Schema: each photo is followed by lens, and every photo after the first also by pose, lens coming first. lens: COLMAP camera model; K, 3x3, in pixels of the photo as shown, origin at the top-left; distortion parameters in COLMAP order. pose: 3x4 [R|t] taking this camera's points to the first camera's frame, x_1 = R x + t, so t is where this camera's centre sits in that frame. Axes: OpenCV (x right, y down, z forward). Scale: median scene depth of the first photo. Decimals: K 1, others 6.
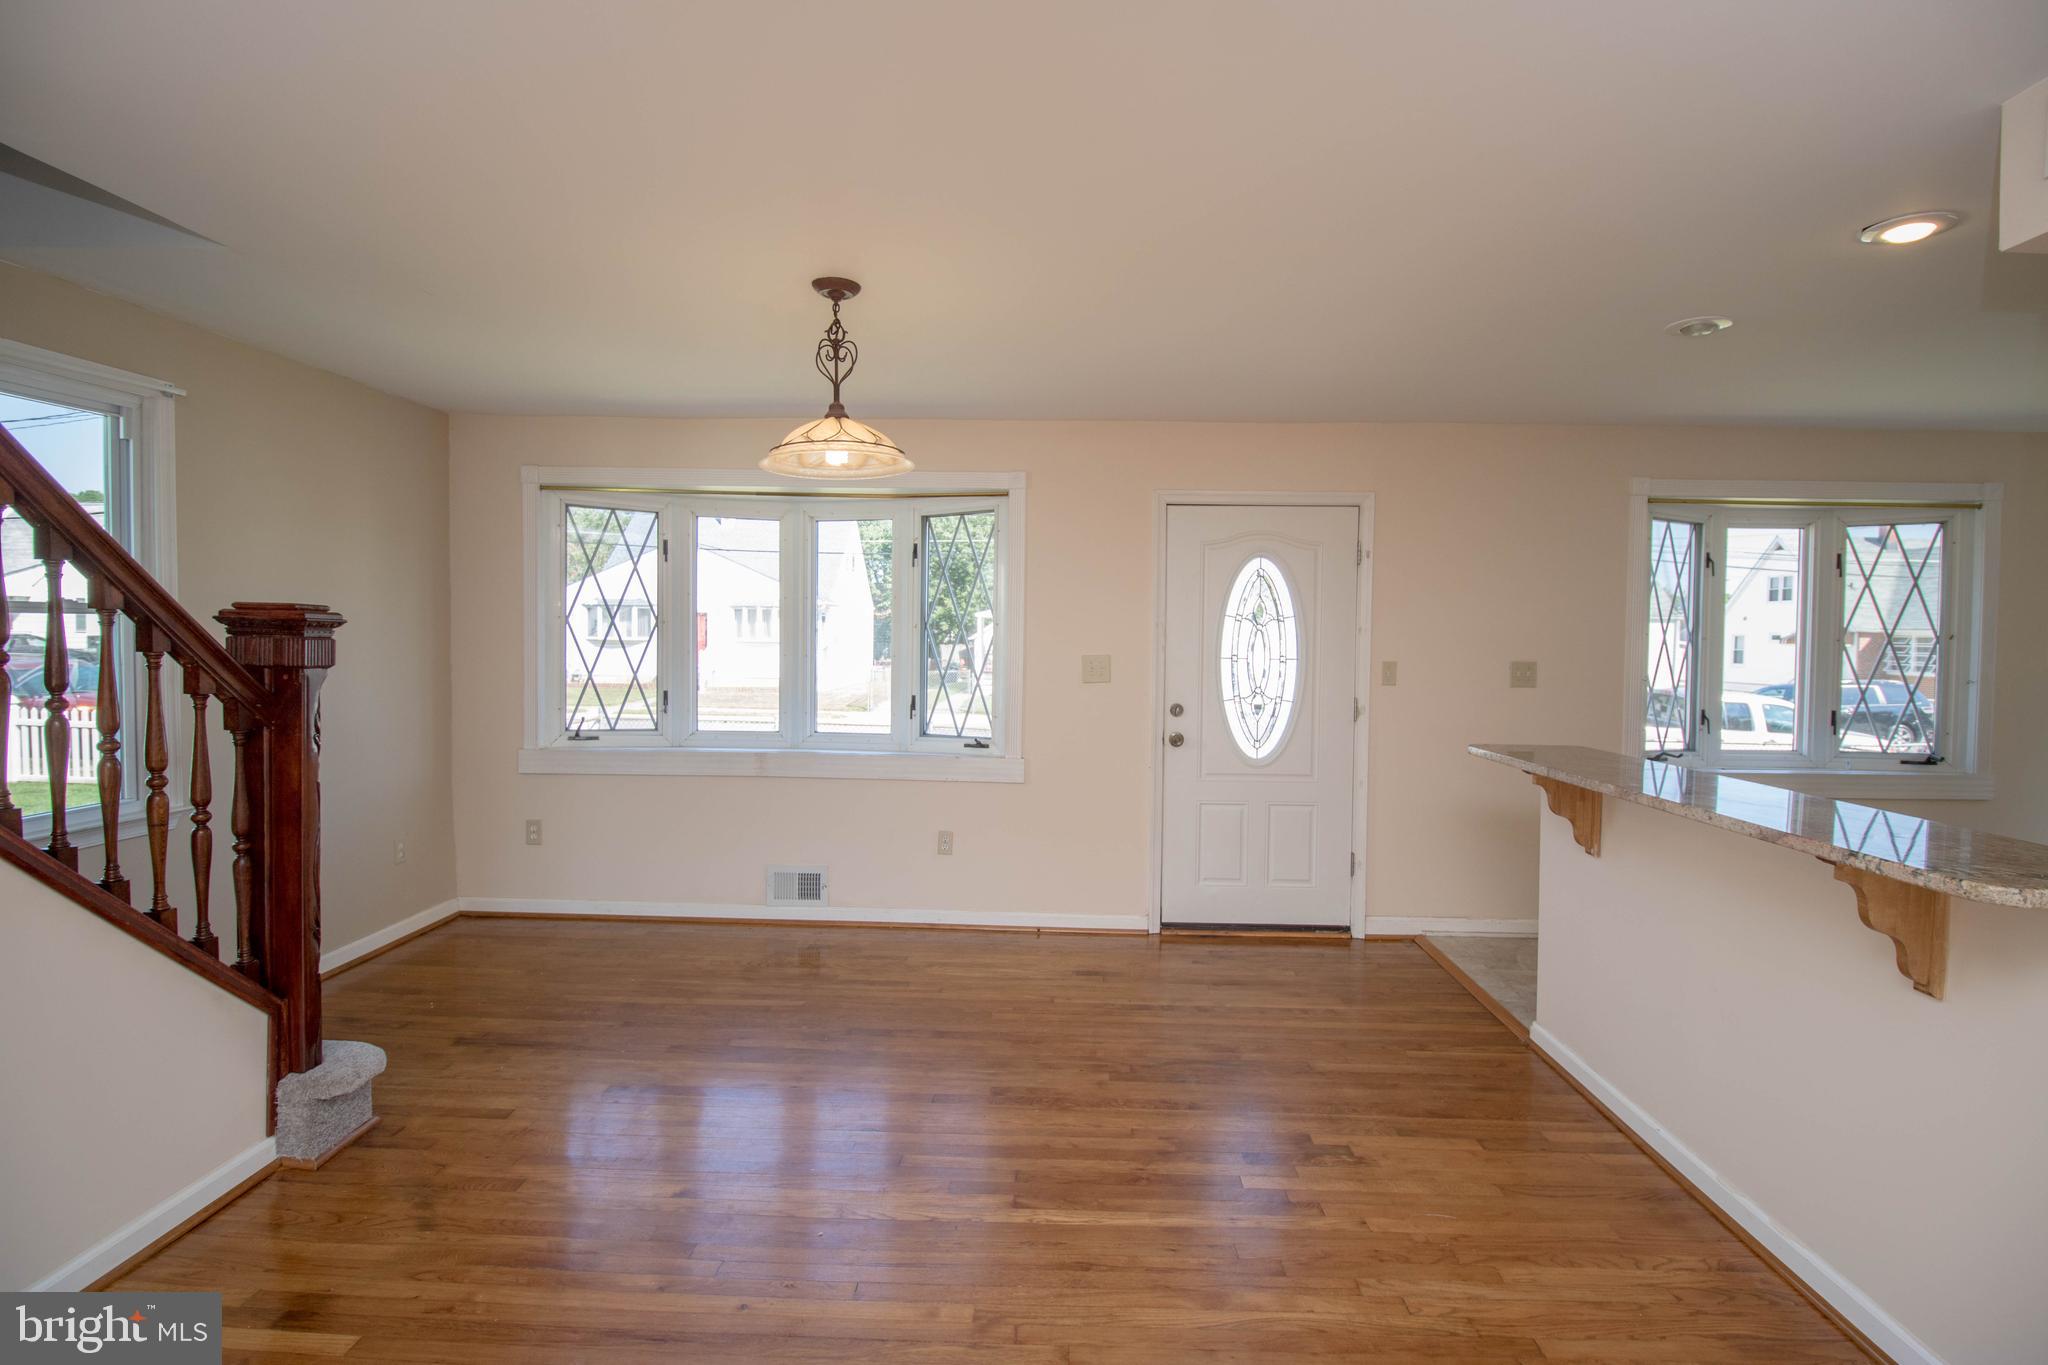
lens RADIAL K [[949.2, 0, 1040.0], [0, 949.2, 670.7], [0, 0, 1]] dist [-0.001216, -0.011861]
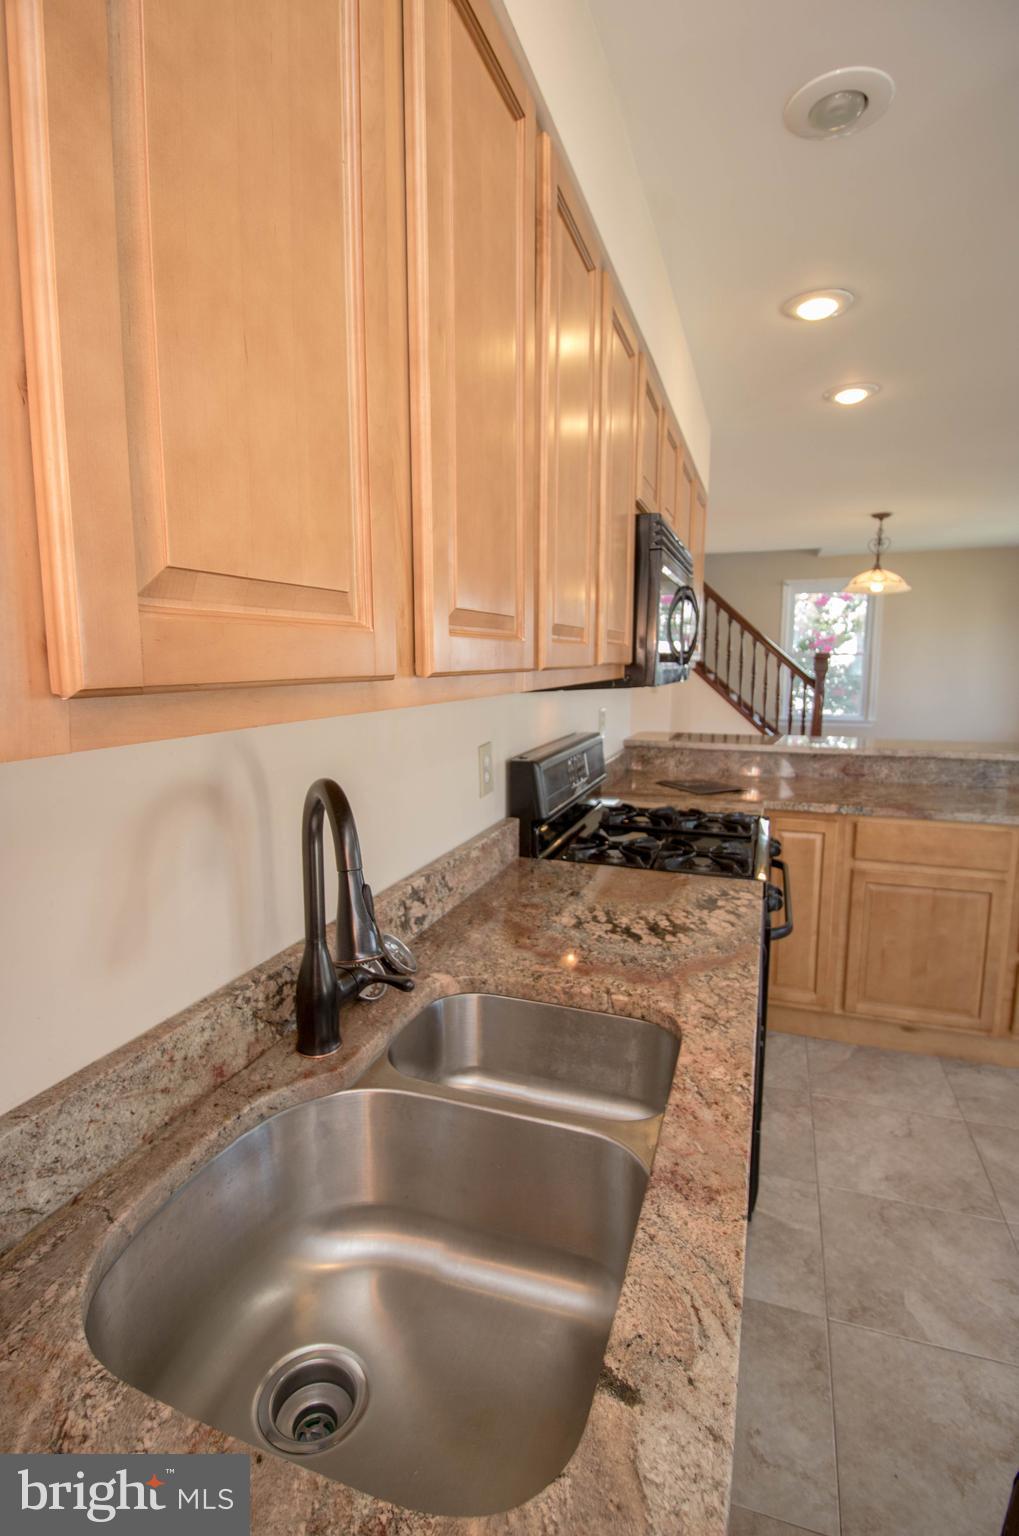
lens RADIAL K [[728.6, 0, 505.2], [0, 728.6, 769.7], [0, 0, 1]] dist [-0.004843, -0.000676]
pose [[-0.314283, 0.130423, -0.940328, 1.177099], [-0.036012, 0.988167, 0.149095, -0.002105], [0.948646, 0.080721, -0.305867, 0.433534]]
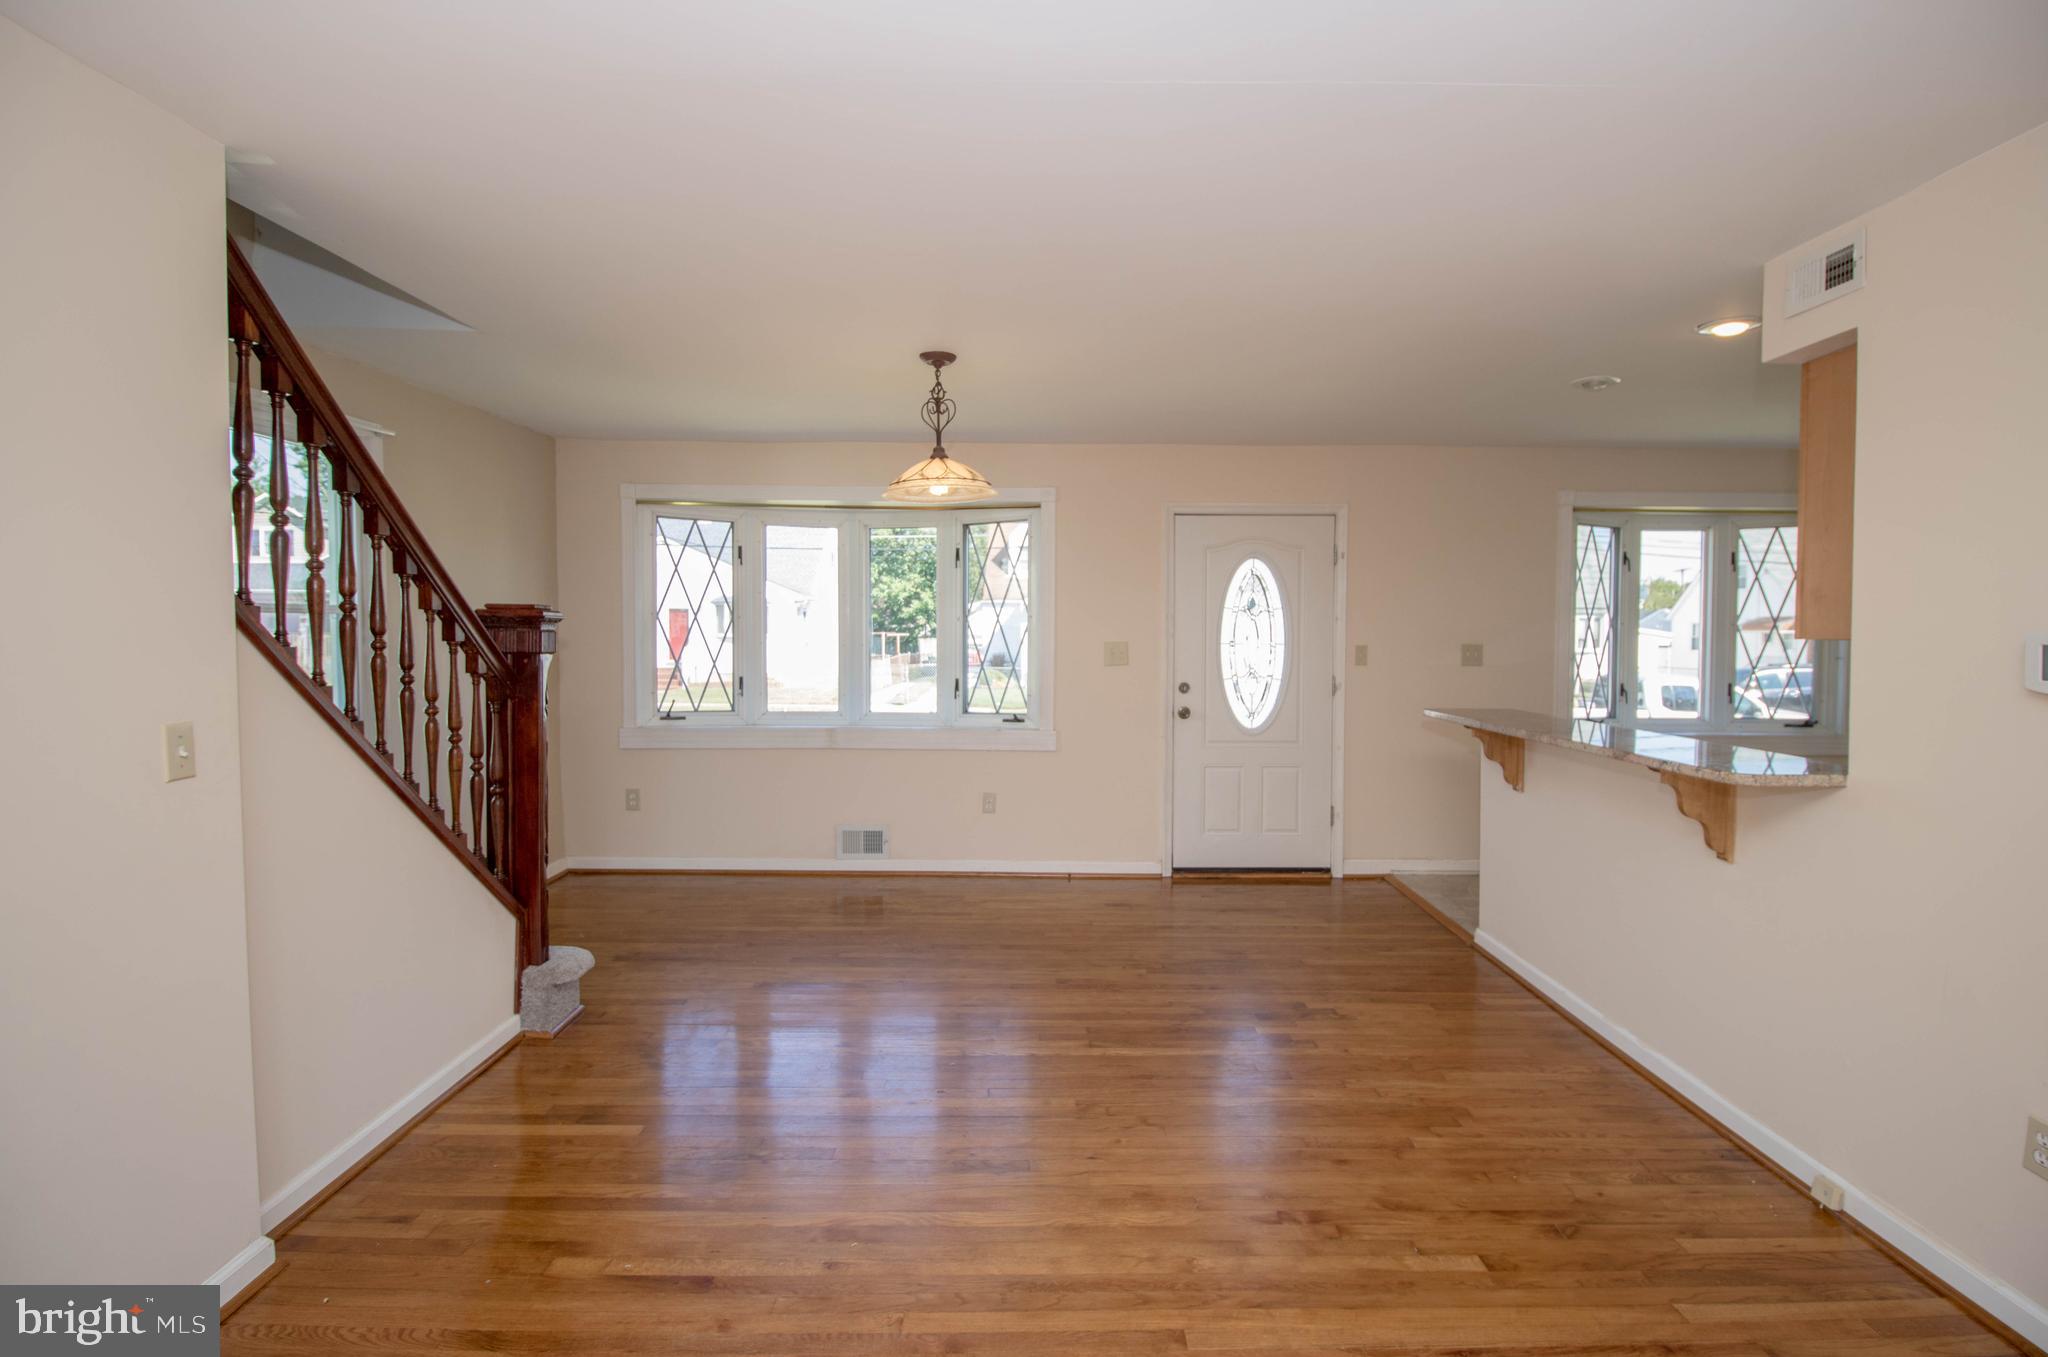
lens RADIAL K [[959.2, 0, 1042.8], [0, 959.2, 669.4], [0, 0, 1]] dist [0.002904, -0.014549]
pose [[0.999428, -0.009937, 0.032340, -0.072132], [0.009770, 0.999938, 0.005336, 0.010440], [-0.032391, -0.005017, 0.999463, -0.195316]]
